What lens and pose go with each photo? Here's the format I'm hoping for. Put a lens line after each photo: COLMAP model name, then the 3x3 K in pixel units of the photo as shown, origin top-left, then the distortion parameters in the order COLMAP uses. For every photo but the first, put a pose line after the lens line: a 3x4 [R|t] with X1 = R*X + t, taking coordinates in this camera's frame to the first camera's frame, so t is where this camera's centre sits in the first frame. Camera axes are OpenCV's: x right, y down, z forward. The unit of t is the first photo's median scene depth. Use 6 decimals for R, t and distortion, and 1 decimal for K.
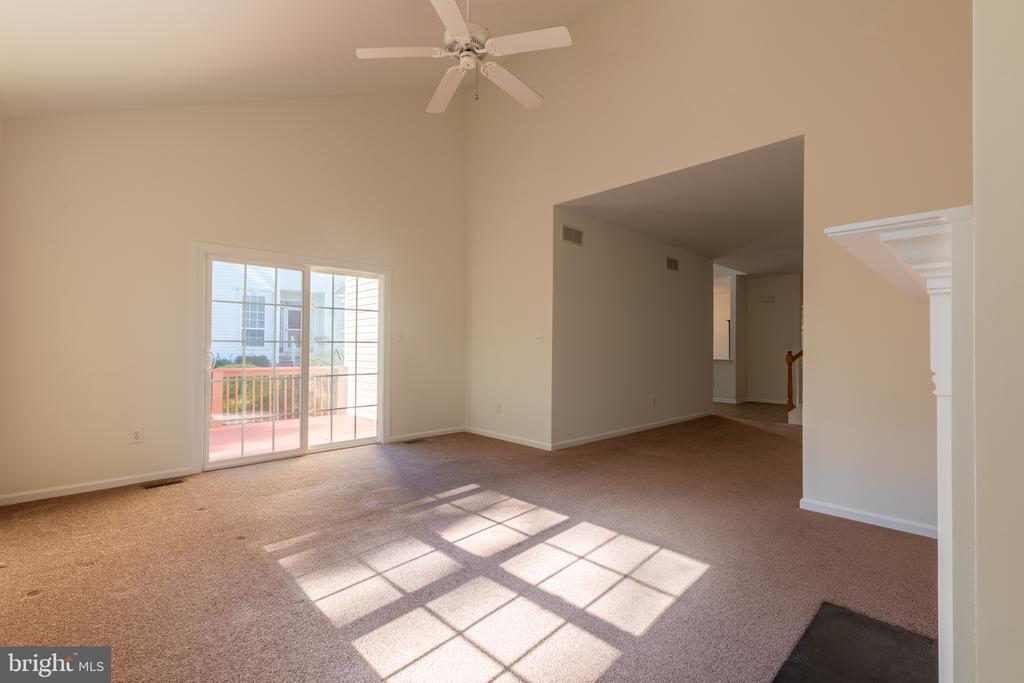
lens RADIAL K [[458.5, 0, 519.9], [0, 458.5, 342.2], [0, 0, 1]] dist [0.005611, -0.001448]
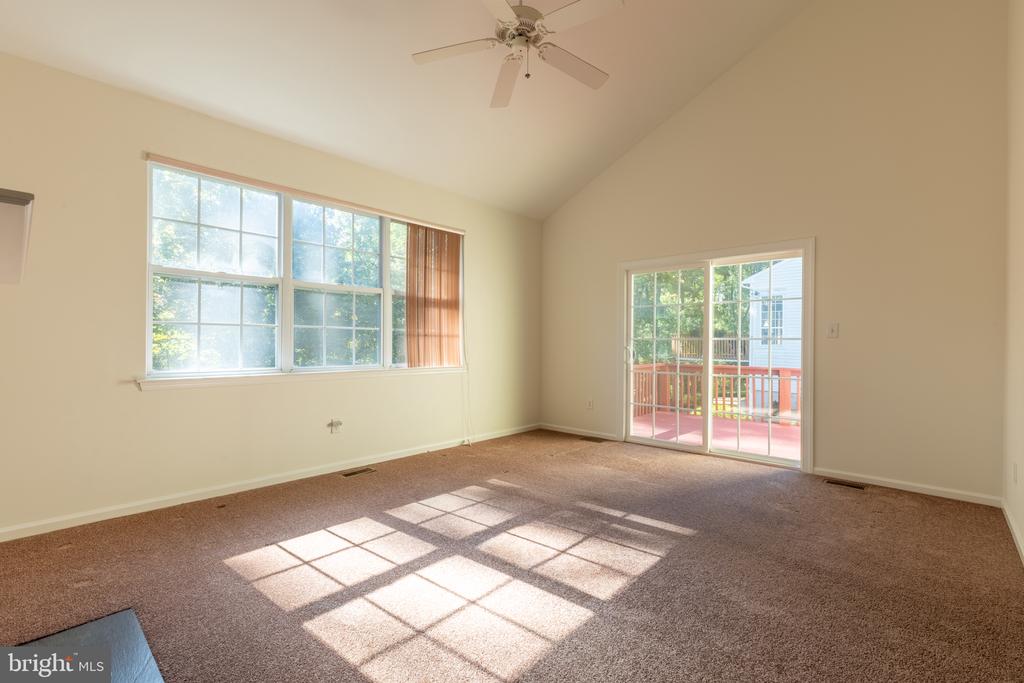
lens RADIAL K [[458.5, 0, 511.8], [0, 458.5, 344.3], [0, 0, 1]] dist [0.005611, -0.001448]
pose [[0.044397, -0.002492, -0.999011, 0.899353], [-0.000518, 0.999997, -0.002517, 0.023389], [0.999014, 0.000629, 0.044396, 0.993803]]
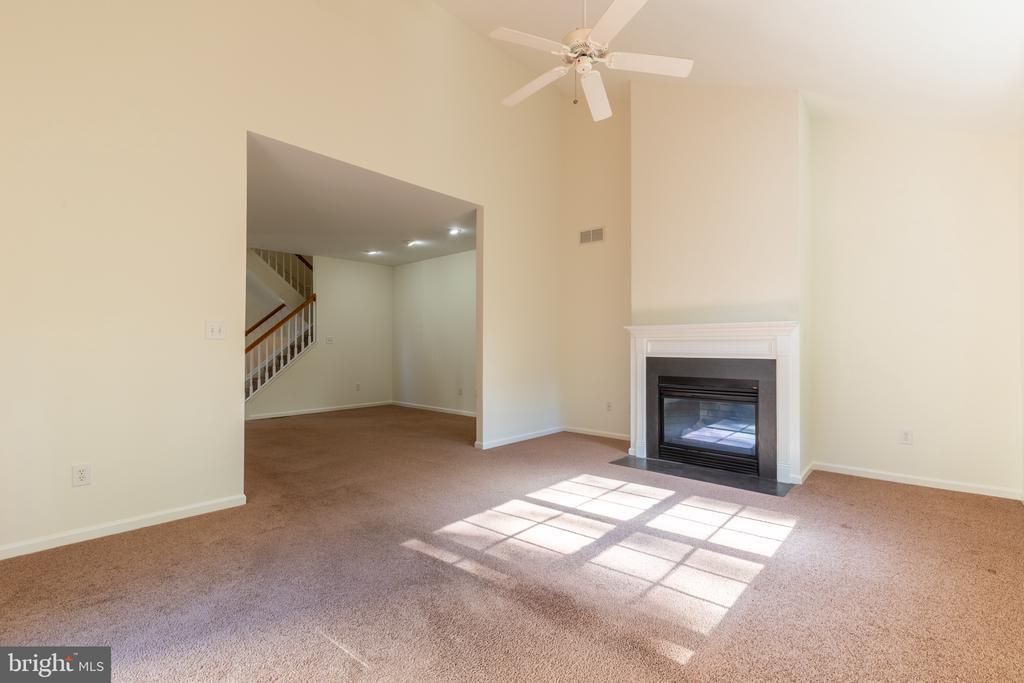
lens RADIAL K [[458.5, 0, 520.5], [0, 458.5, 342.2], [0, 0, 1]] dist [0.005611, -0.001448]
pose [[-0.067074, 0.003456, 0.997742, -1.159782], [-0.010270, 0.999939, -0.004154, 0.015469], [-0.997695, -0.010525, -0.067034, 1.263772]]
